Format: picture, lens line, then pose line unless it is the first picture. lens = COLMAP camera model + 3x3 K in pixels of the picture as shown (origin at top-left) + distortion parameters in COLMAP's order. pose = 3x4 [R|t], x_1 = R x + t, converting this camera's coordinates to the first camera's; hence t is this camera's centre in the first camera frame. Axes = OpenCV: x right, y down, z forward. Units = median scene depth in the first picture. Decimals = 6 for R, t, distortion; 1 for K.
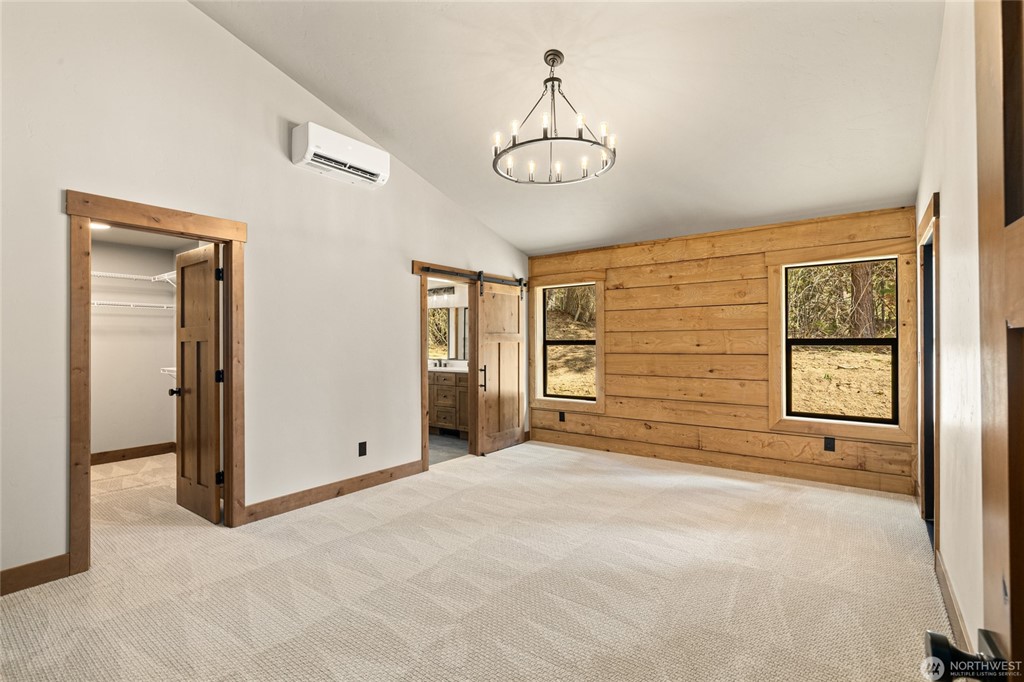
lens RADIAL K [[474.8, 0, 511.6], [0, 474.8, 335.1], [0, 0, 1]] dist [-0.003496, -0.000161]
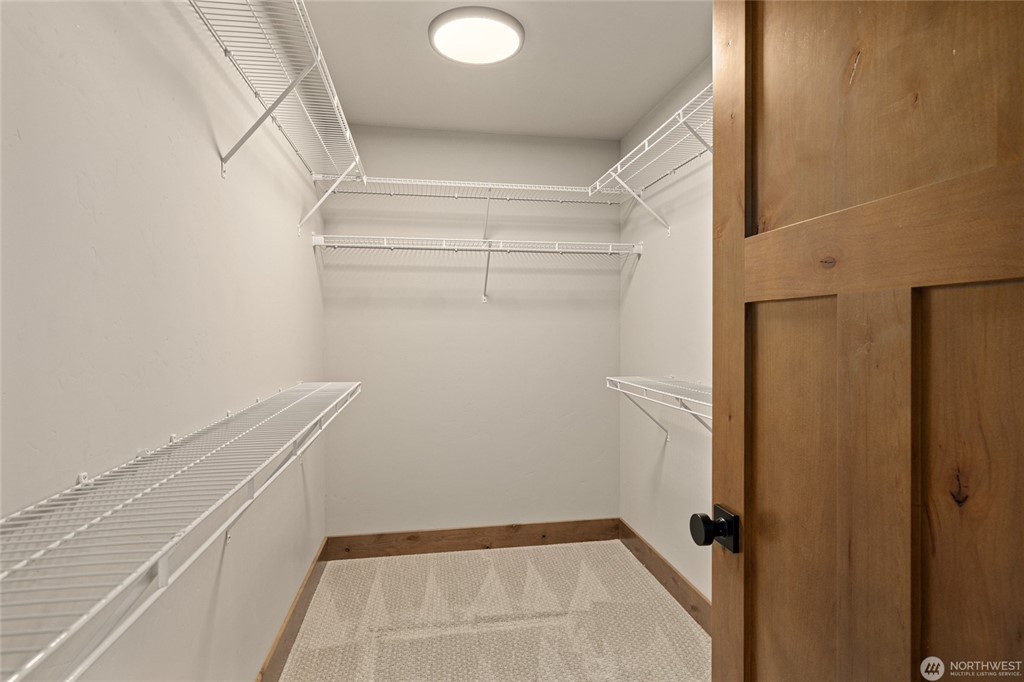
lens RADIAL K [[528.7, 0, 511.4], [0, 528.7, 328.7], [0, 0, 1]] dist [-0.000480, -0.000006]
pose [[0.730049, 0.002746, -0.683390, -1.616278], [0.009134, 0.999863, 0.013776, 0.057143], [0.683334, -0.016299, 0.729924, 1.999360]]
